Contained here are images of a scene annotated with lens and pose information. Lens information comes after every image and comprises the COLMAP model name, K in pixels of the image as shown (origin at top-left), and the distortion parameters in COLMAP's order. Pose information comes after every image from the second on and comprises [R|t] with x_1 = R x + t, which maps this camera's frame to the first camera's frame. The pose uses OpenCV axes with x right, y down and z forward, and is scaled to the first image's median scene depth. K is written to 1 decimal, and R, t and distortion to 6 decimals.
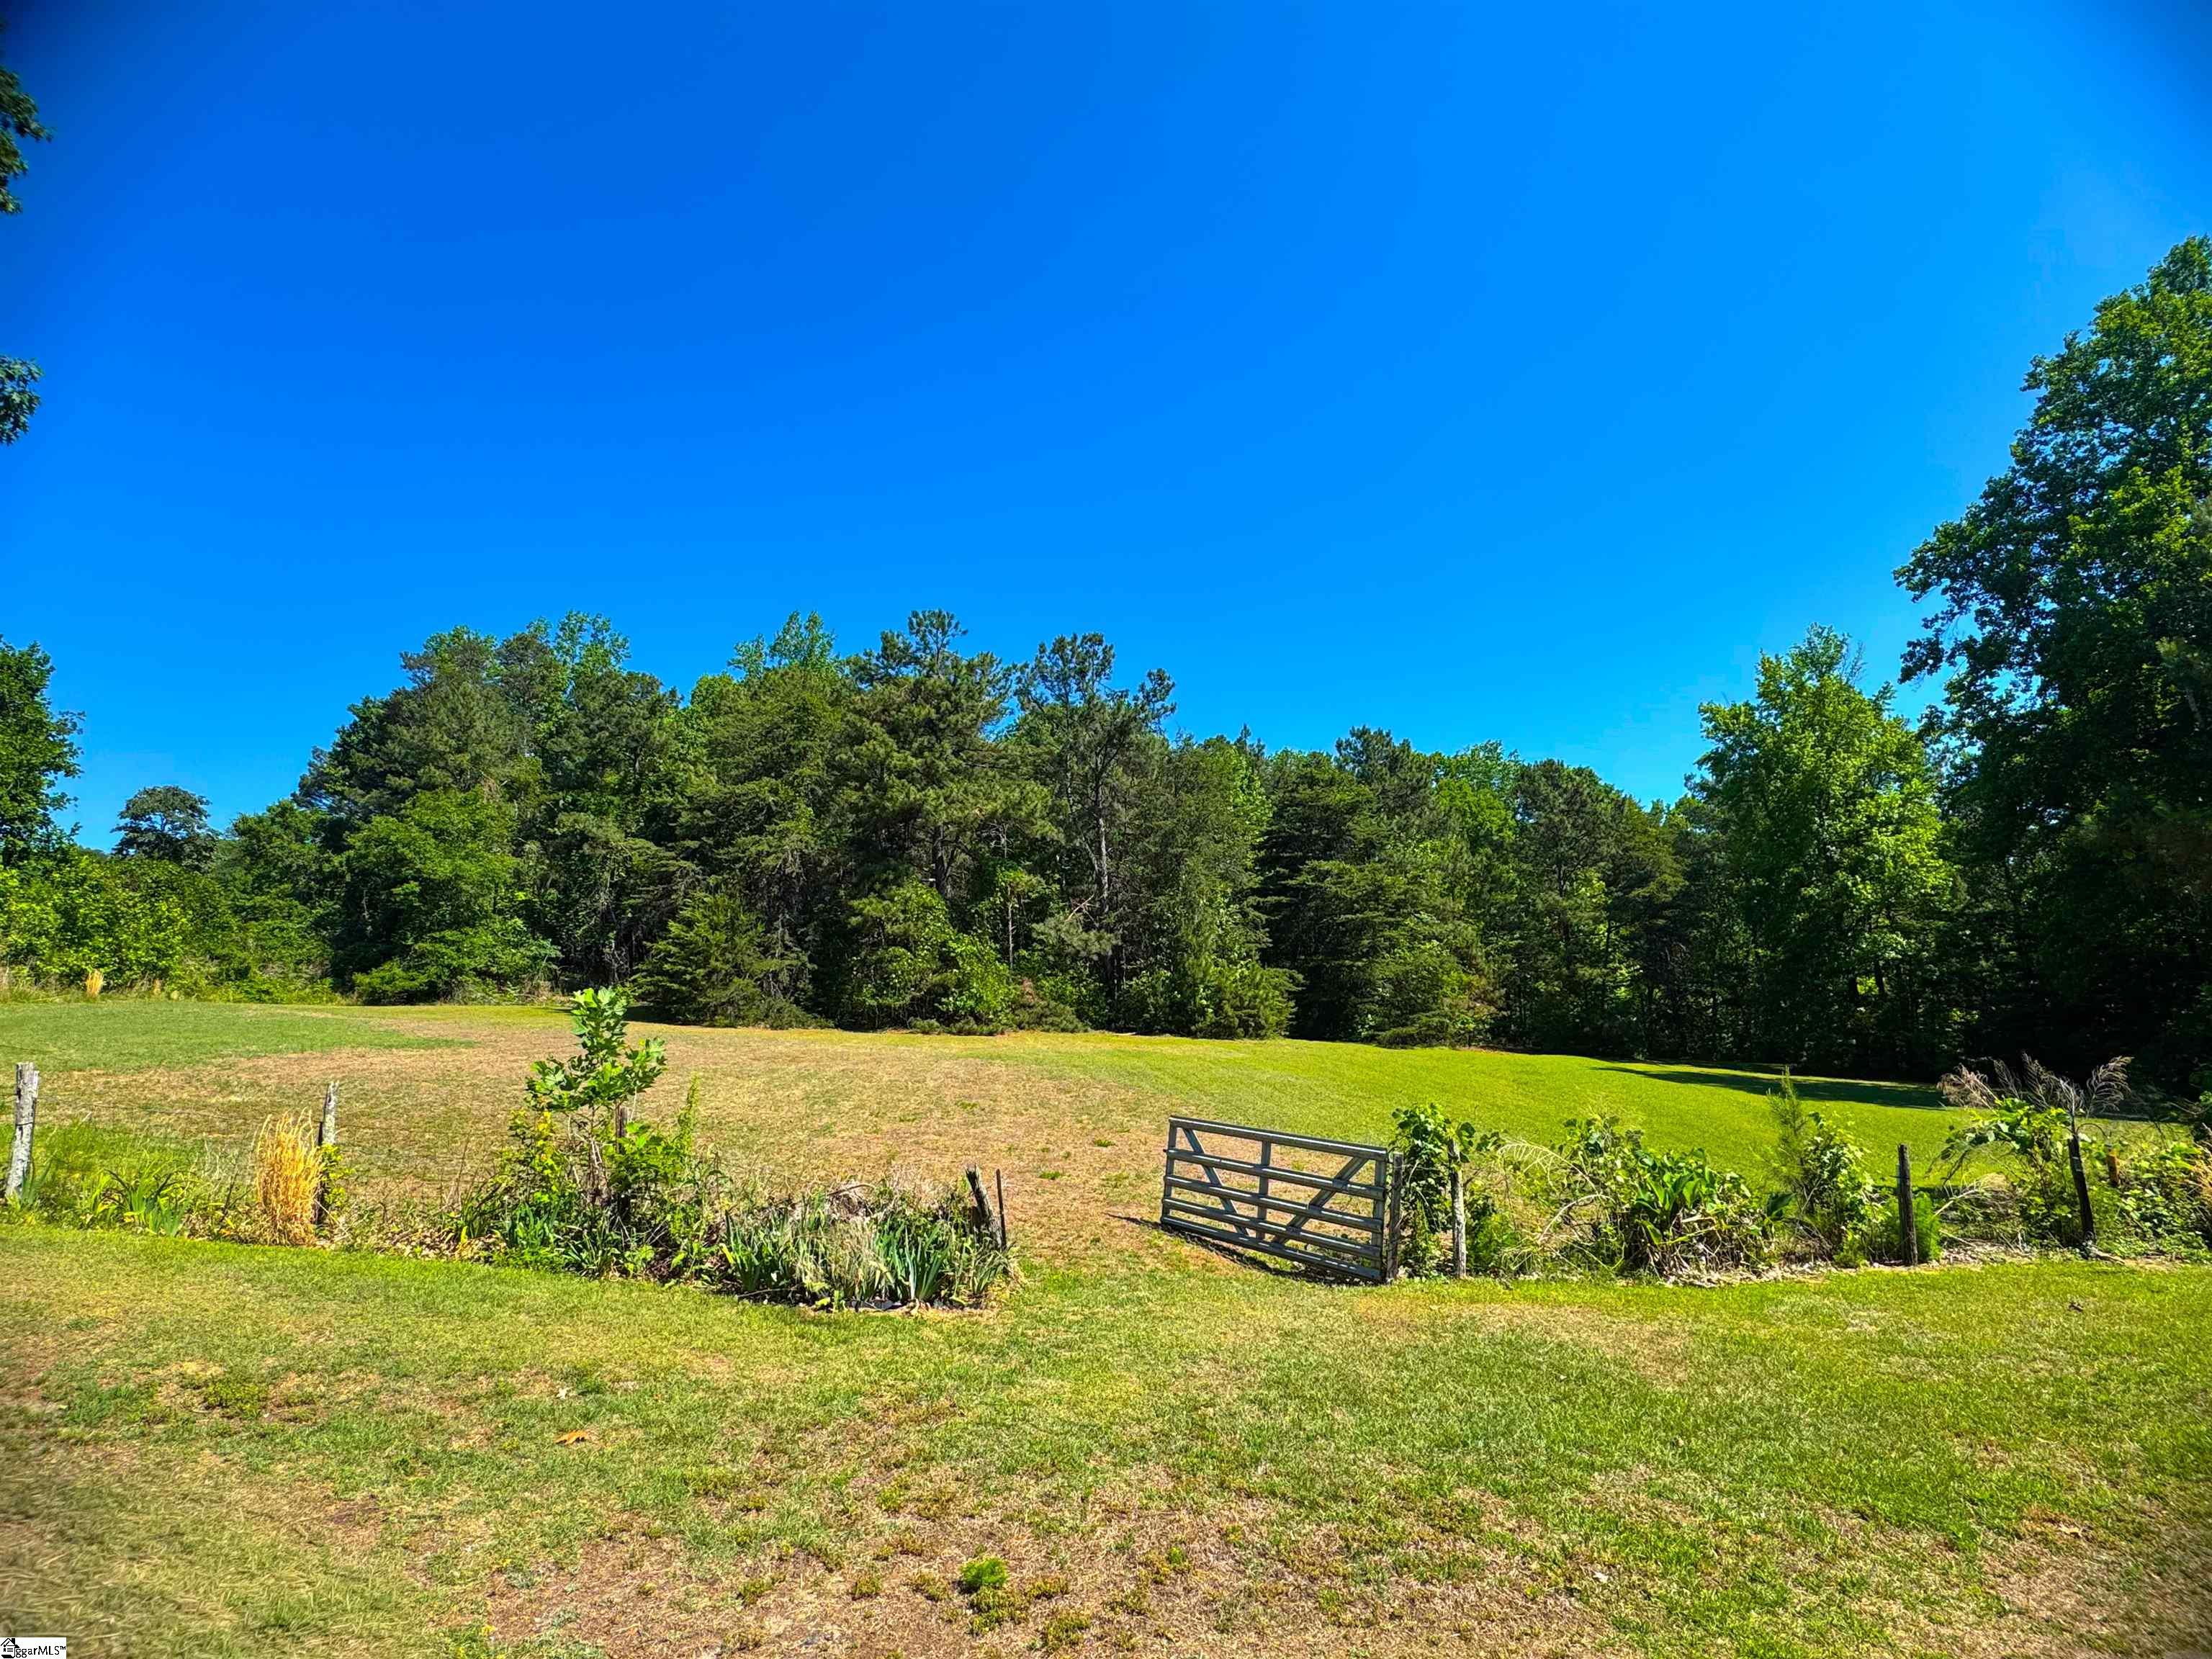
lens RADIAL K [[1022.6, 0, 1104.8], [0, 1022.6, 829.5], [0, 0, 1]] dist [-0.076339, 0.010912]
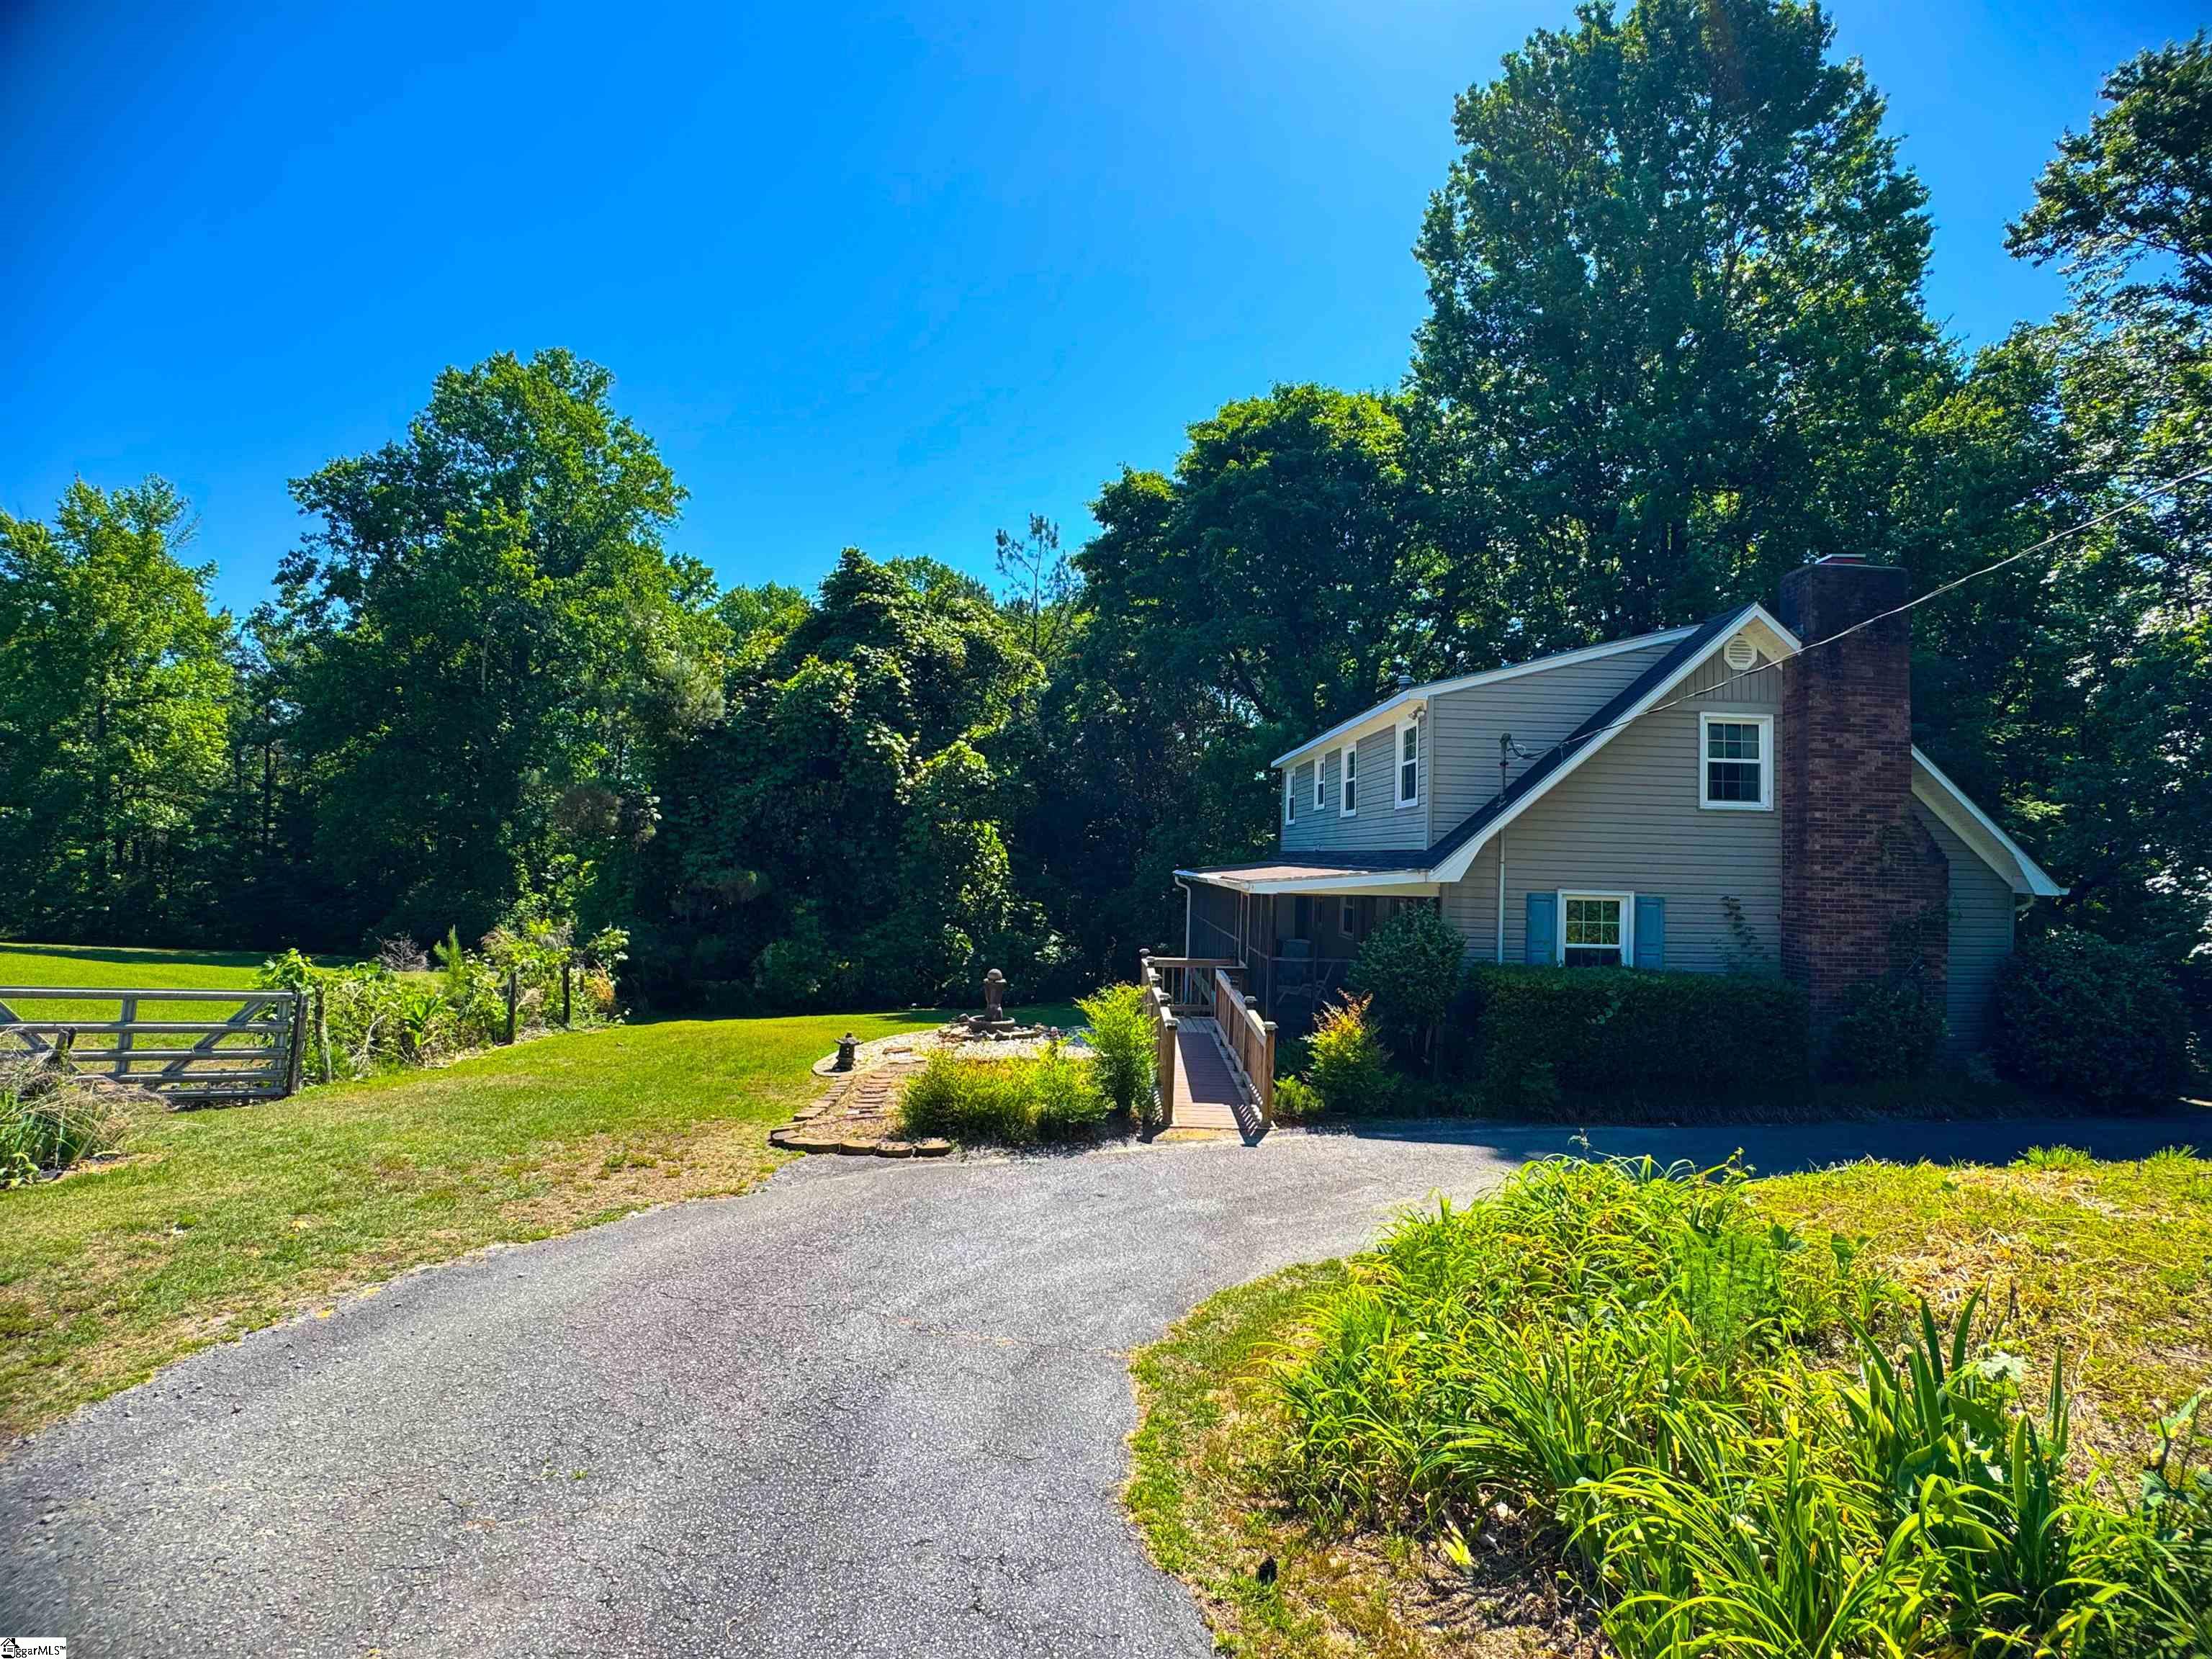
lens RADIAL K [[1022.6, 0, 1105.8], [0, 1022.6, 820.6], [0, 0, 1]] dist [-0.076339, 0.010912]
pose [[0.023138, 0.076968, 0.996765, -0.174500], [-0.199017, 0.977431, -0.070855, -0.001218], [-0.979723, -0.196734, 0.037934, 0.001386]]
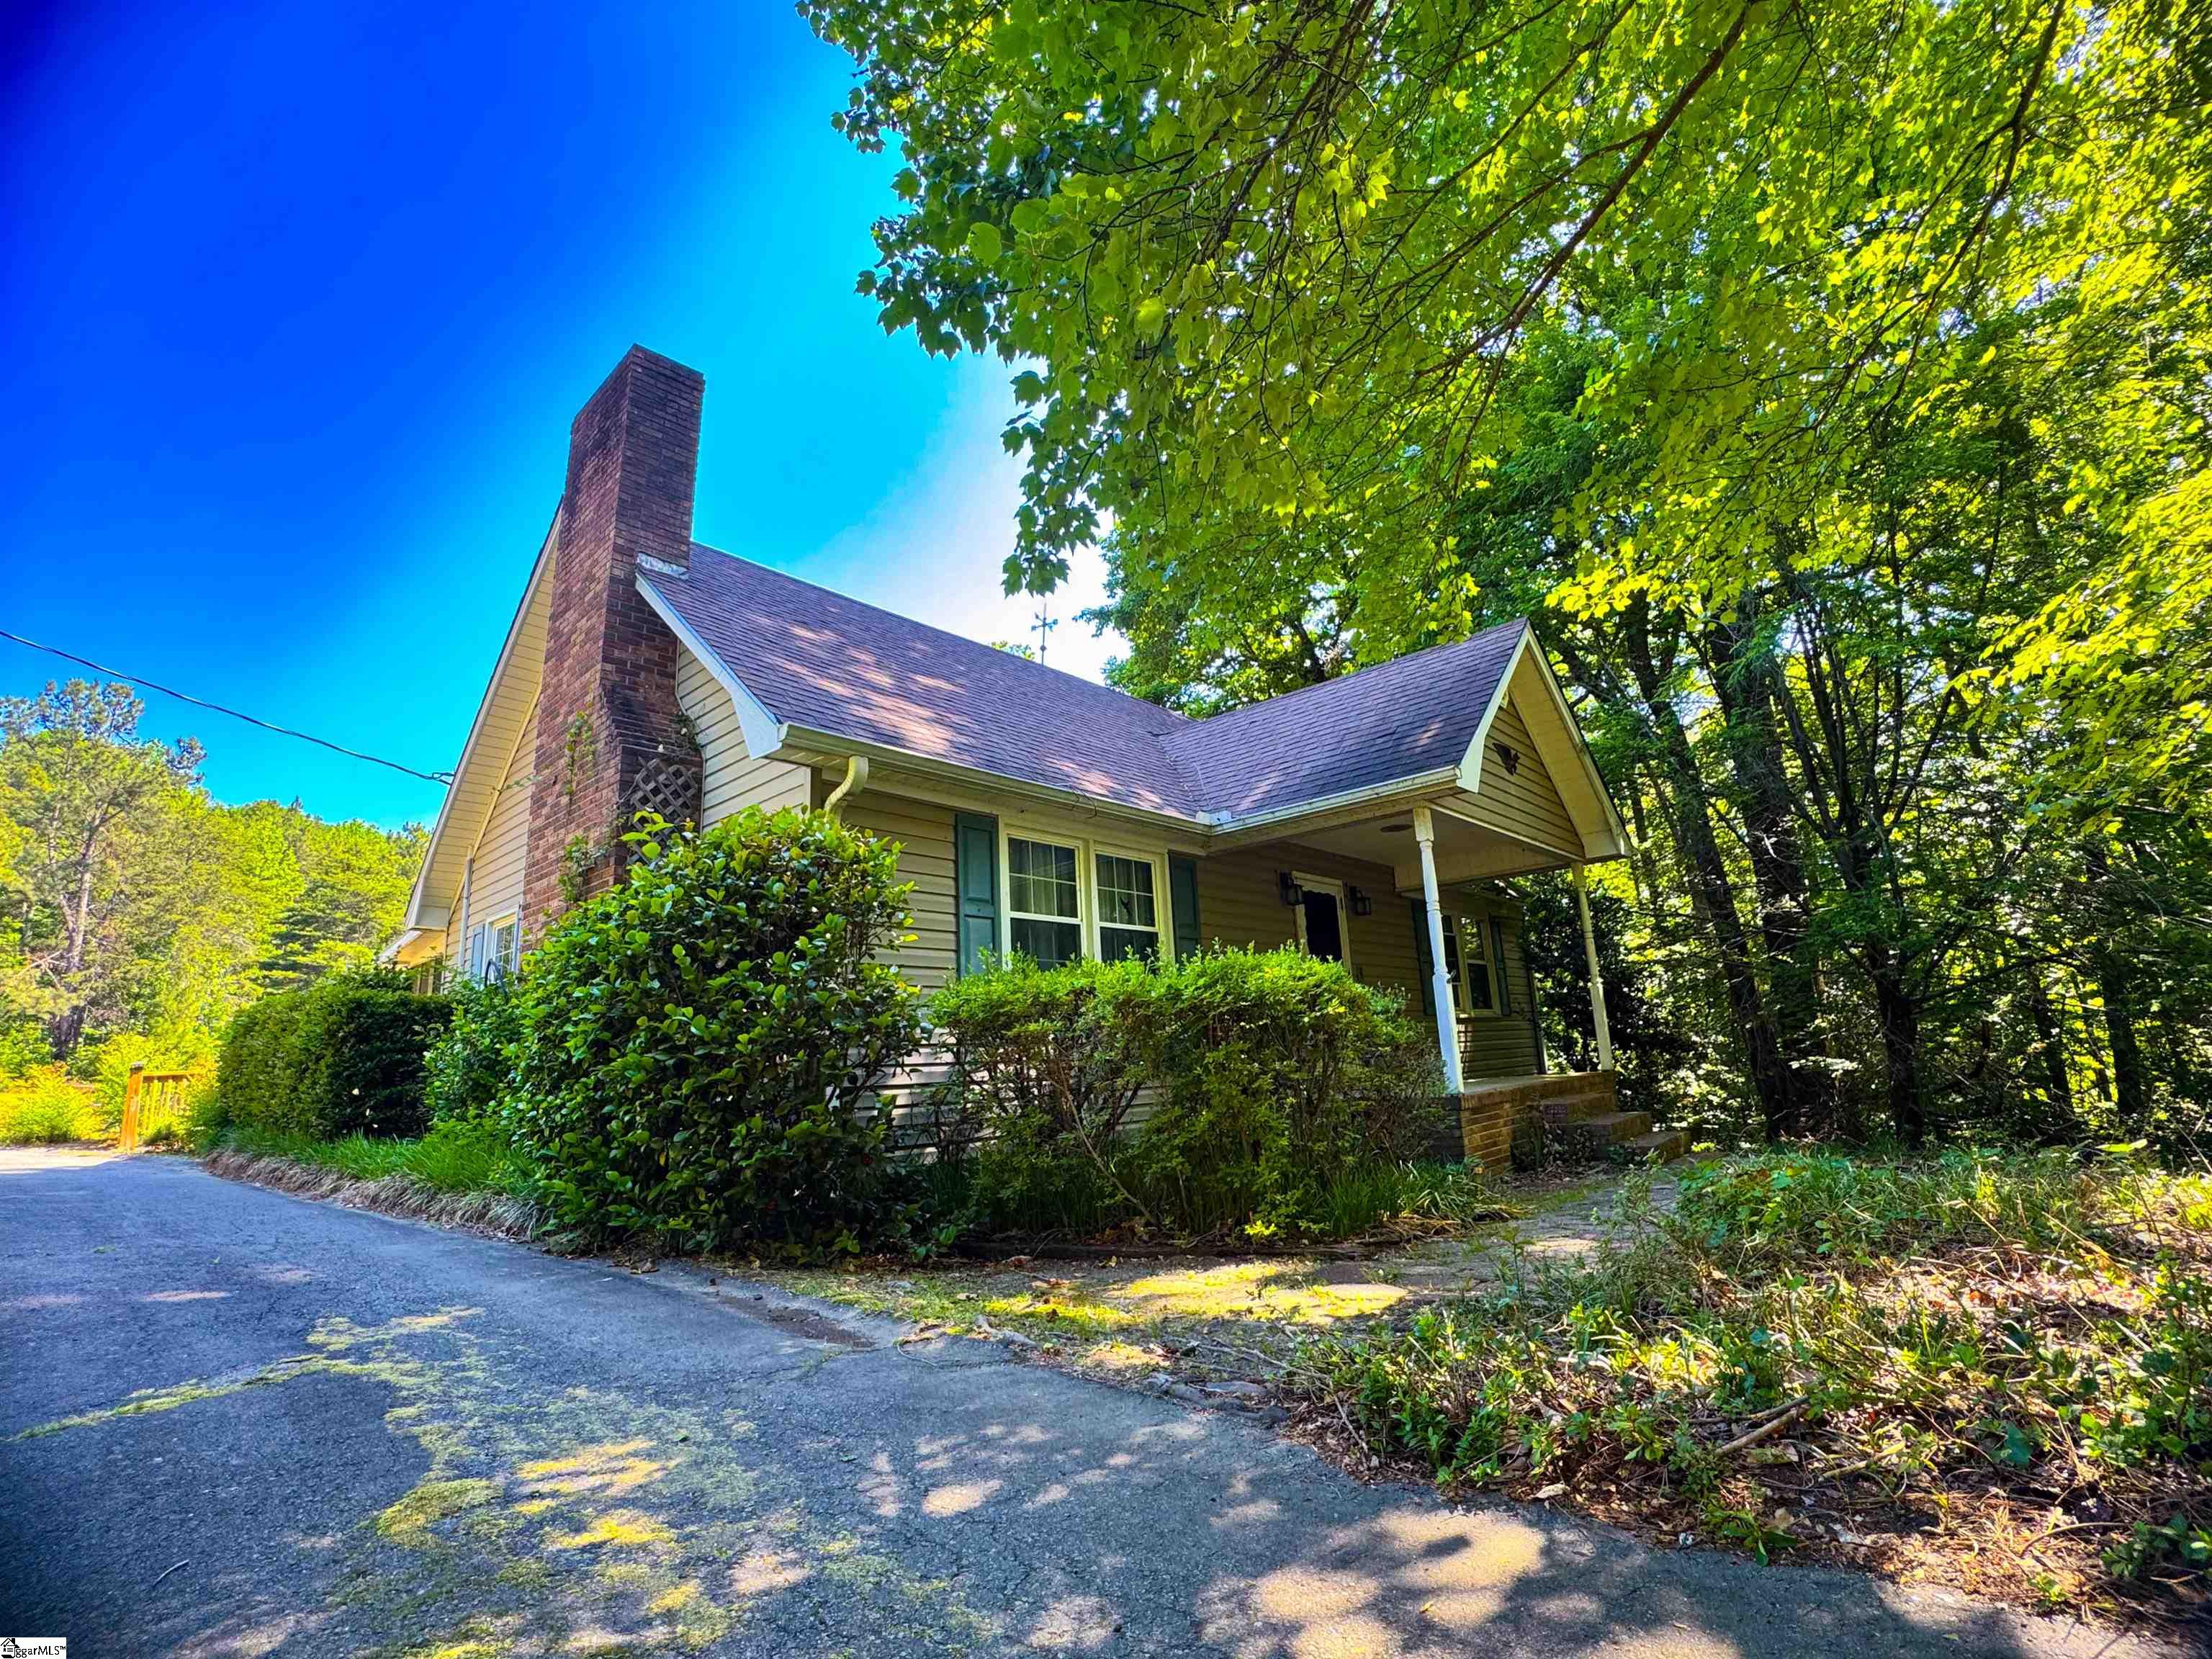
lens RADIAL K [[1022.6, 0, 1108.3], [0, 1022.6, 822.0], [0, 0, 1]] dist [-0.076339, 0.010912]
pose [[0.689615, 0.179533, 0.701569, 0.028716], [-0.103515, 0.983272, -0.149869, -0.027912], [-0.716739, 0.030729, 0.696664, -0.360899]]
